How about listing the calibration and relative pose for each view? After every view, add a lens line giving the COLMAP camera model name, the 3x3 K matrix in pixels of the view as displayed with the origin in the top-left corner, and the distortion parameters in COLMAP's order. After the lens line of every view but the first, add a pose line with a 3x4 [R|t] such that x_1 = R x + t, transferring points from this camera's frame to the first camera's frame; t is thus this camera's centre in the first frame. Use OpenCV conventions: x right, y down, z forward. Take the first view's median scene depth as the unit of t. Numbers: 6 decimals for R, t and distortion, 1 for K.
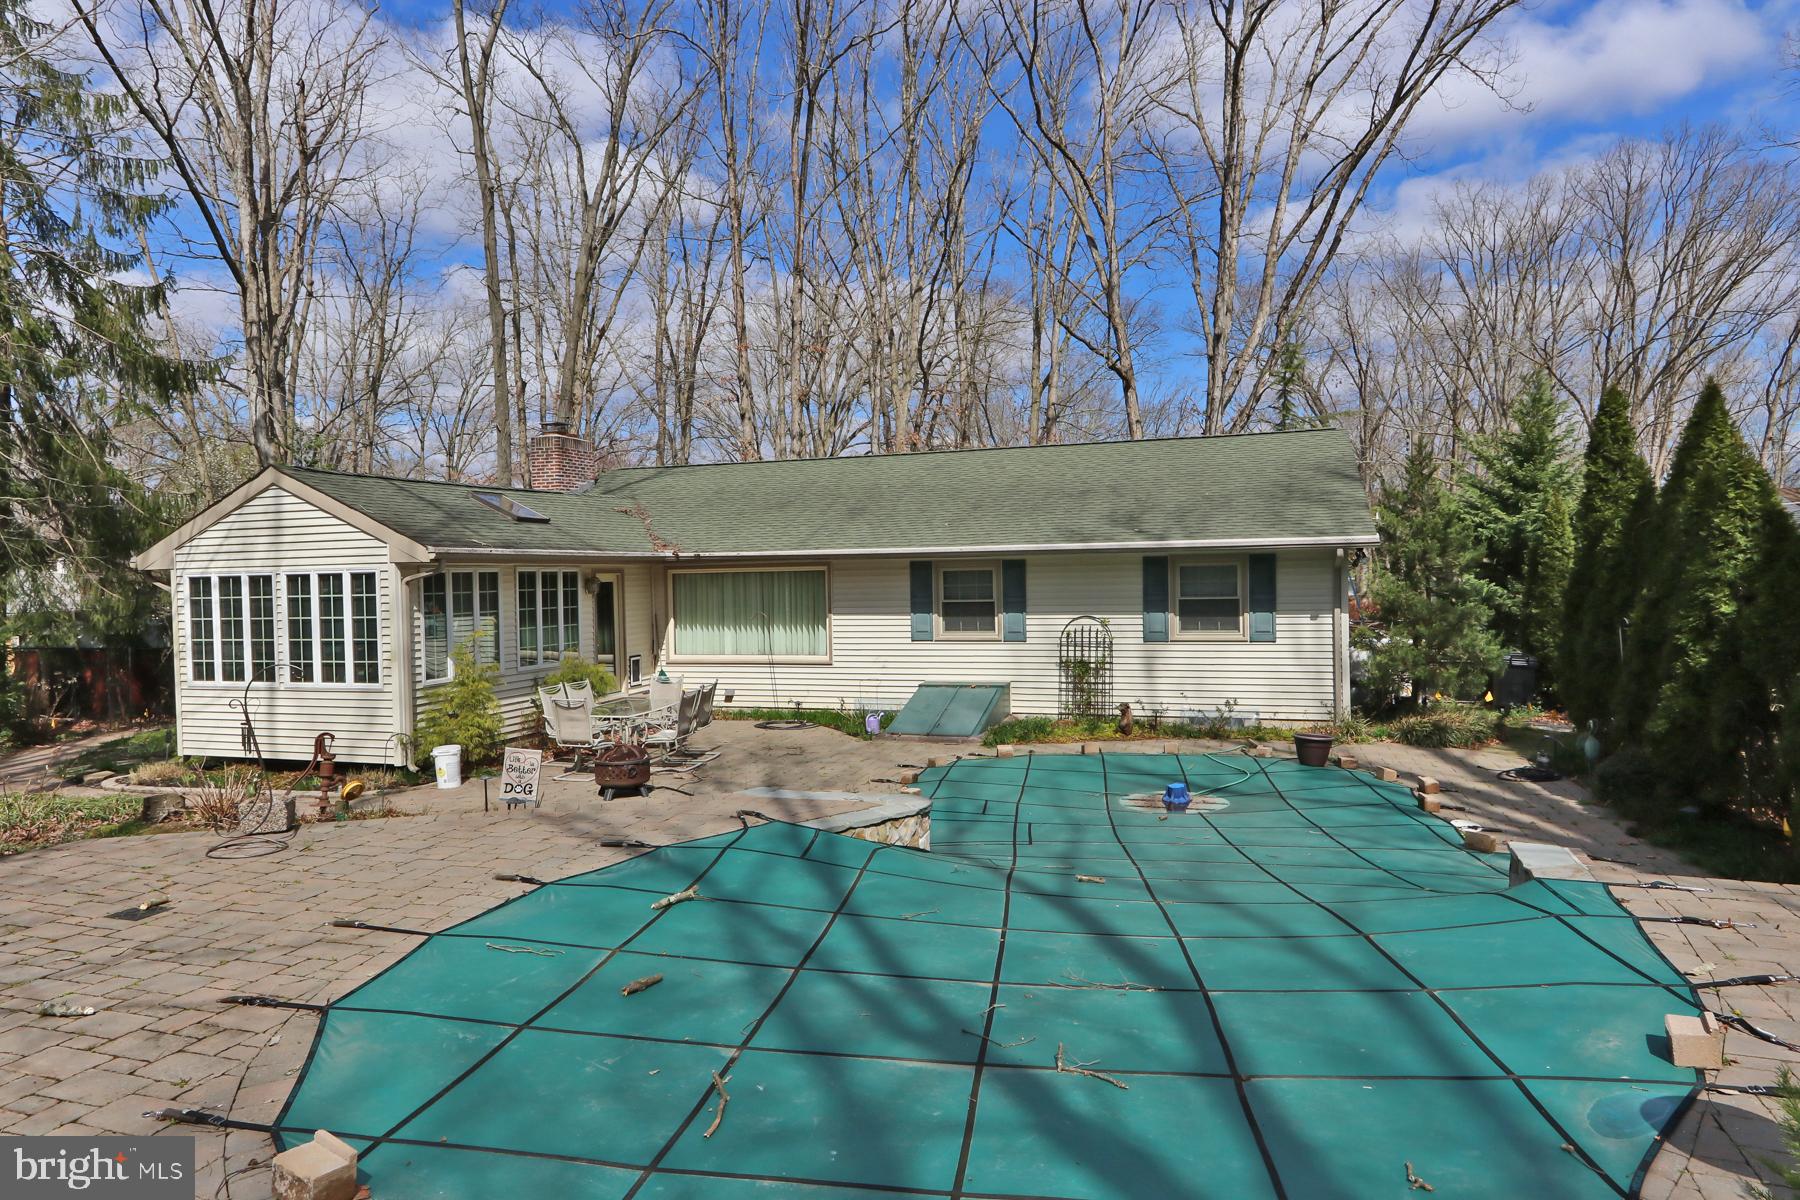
lens RADIAL K [[1102.1, 0, 900.0], [0, 1102.1, 600.0], [0, 0, 1]] dist [-0.000066, 0.002500]
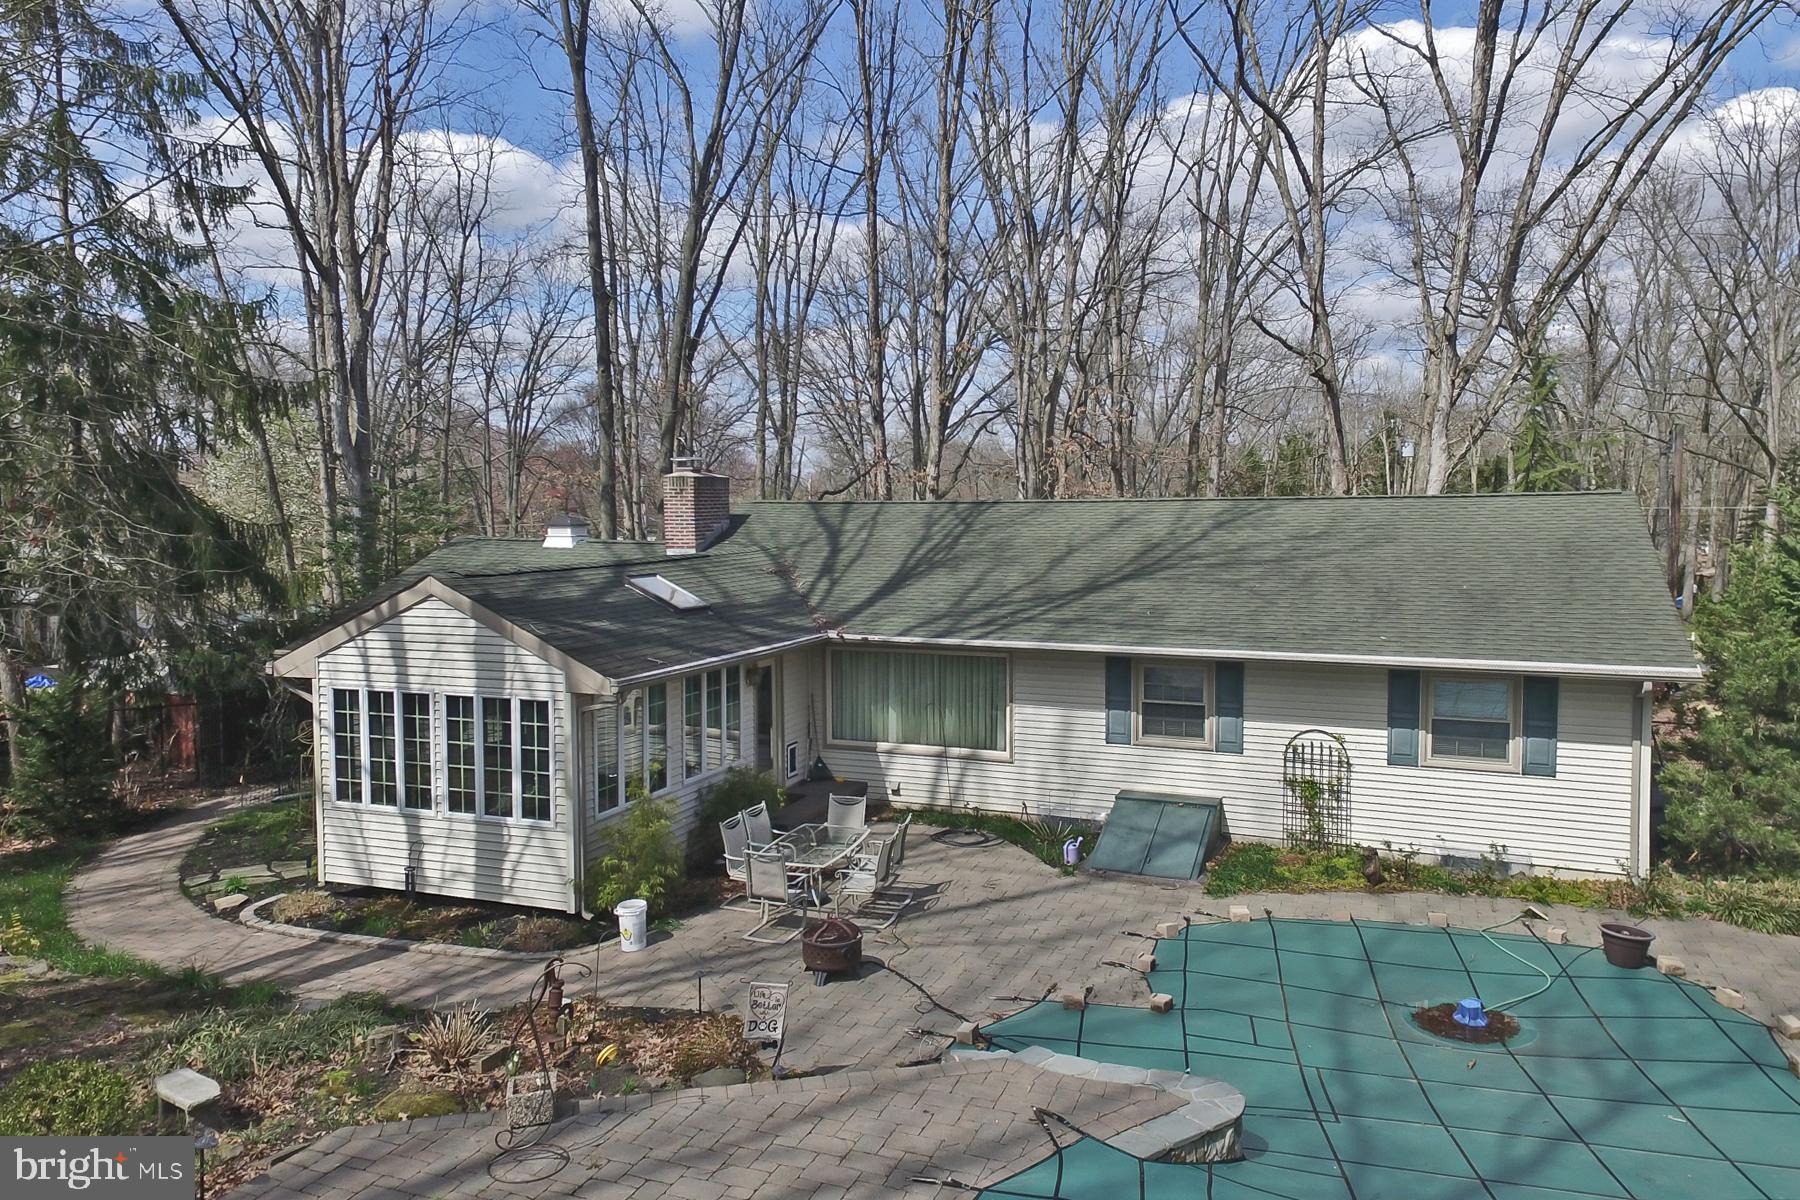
lens RADIAL K [[1252.5, 0, 911.6], [0, 1252.5, 605.9], [0, 0, 1]] dist [0.138958, -0.105967]
pose [[0.997716, 0.020195, -0.064453, -0.088341], [-0.017142, 0.998721, 0.047575, -0.125589], [0.065332, -0.046362, 0.996786, -0.015108]]
